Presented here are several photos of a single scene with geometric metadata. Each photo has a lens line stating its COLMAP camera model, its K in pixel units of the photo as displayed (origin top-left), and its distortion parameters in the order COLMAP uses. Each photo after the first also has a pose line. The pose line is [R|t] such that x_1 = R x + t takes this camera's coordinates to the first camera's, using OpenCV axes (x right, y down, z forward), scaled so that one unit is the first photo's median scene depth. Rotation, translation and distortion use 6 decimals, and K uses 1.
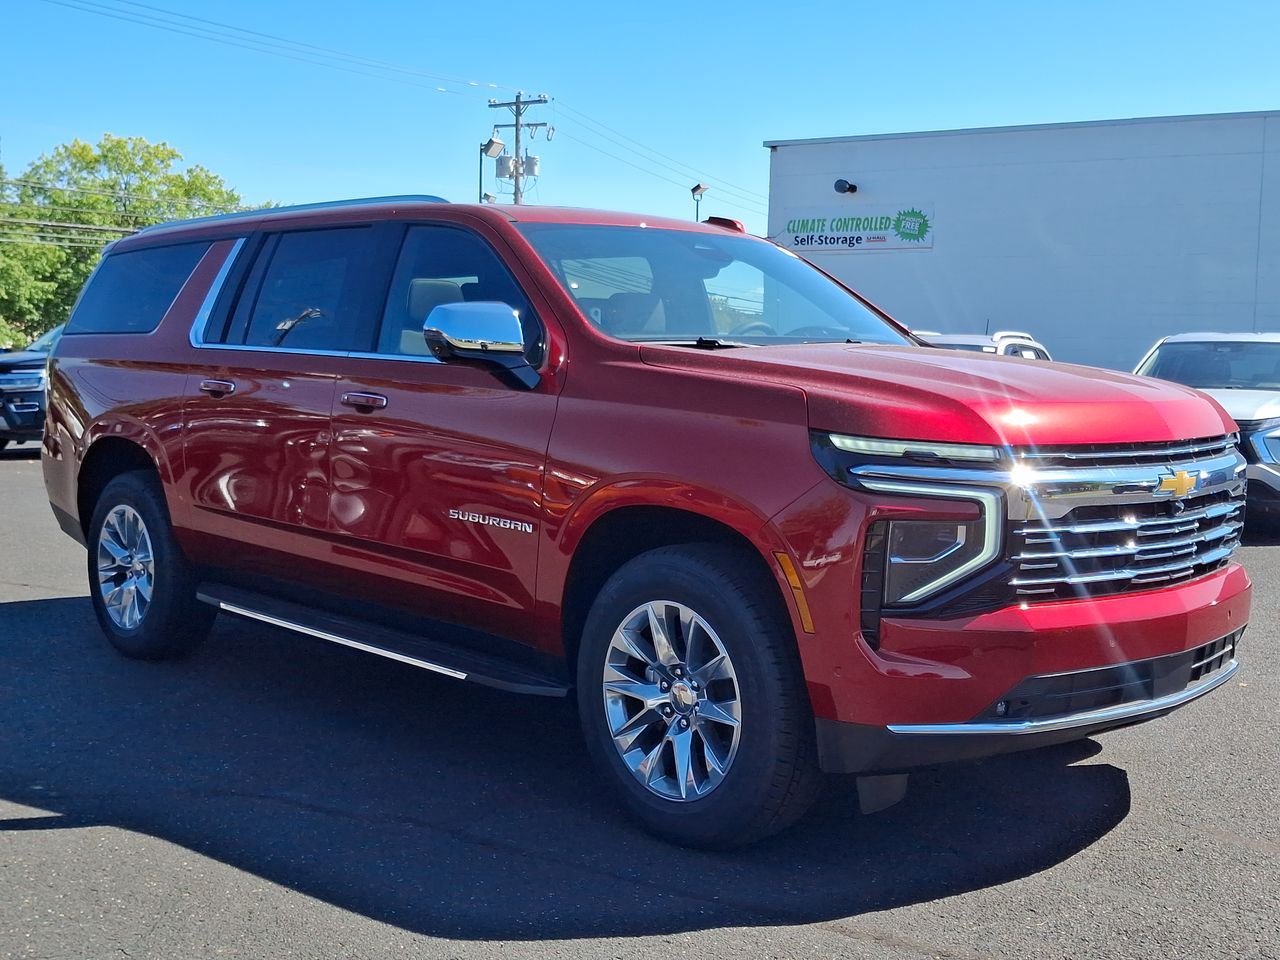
lens RADIAL K [[1682.7, 0, 684.1], [0, 1682.7, 408.4], [0, 0, 1]] dist [0.044689, -0.021401]
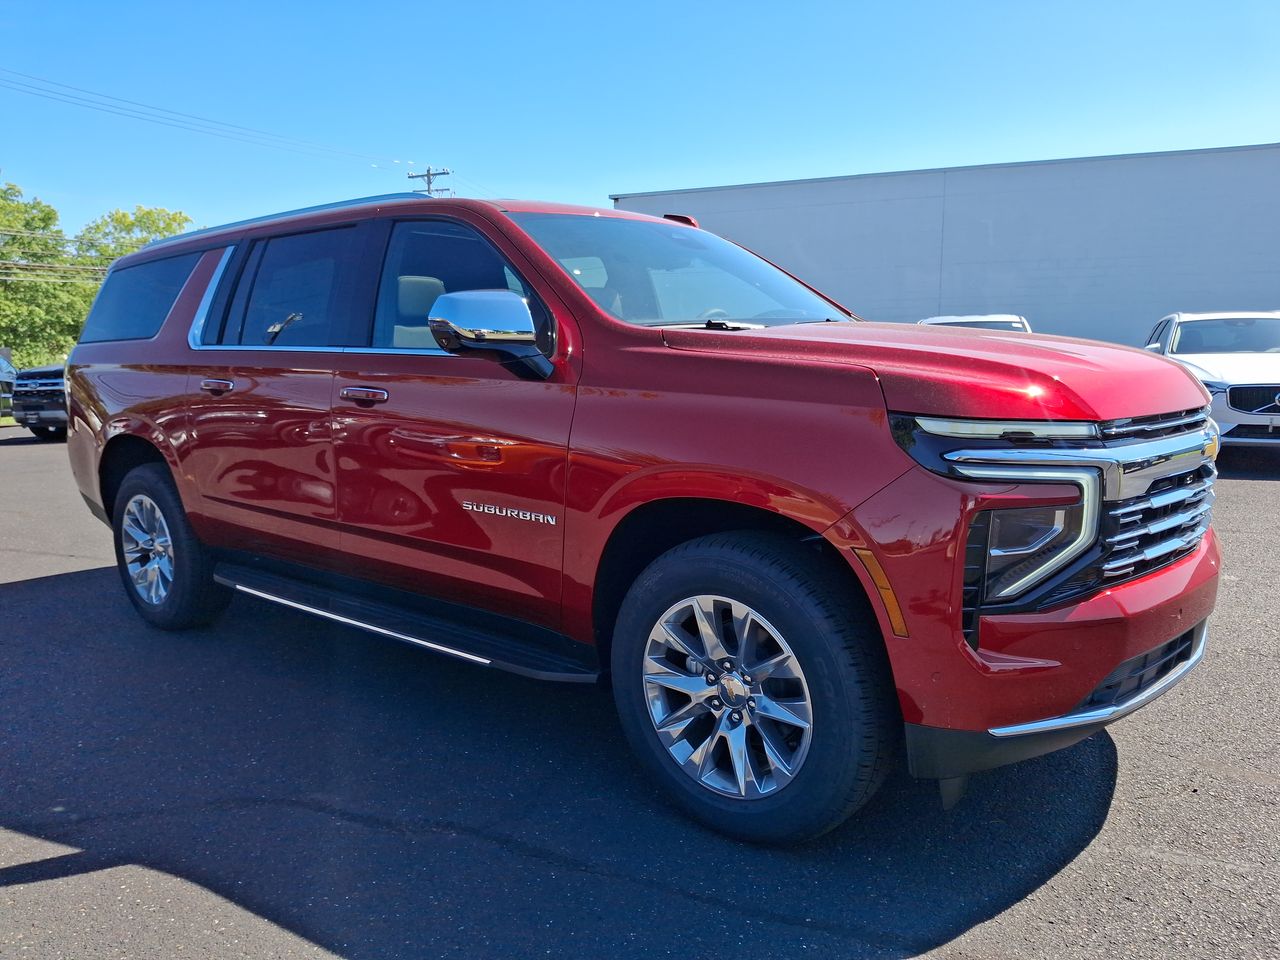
lens RADIAL K [[1029.8, 0, 660.3], [0, 1029.8, 476.5], [0, 0, 1]] dist [0.051191, -0.122319]
pose [[0.991955, -0.051964, 0.115434, -0.096400], [0.040640, 0.994319, 0.098380, -0.010990], [-0.119891, -0.092897, 0.988431, 0.392400]]
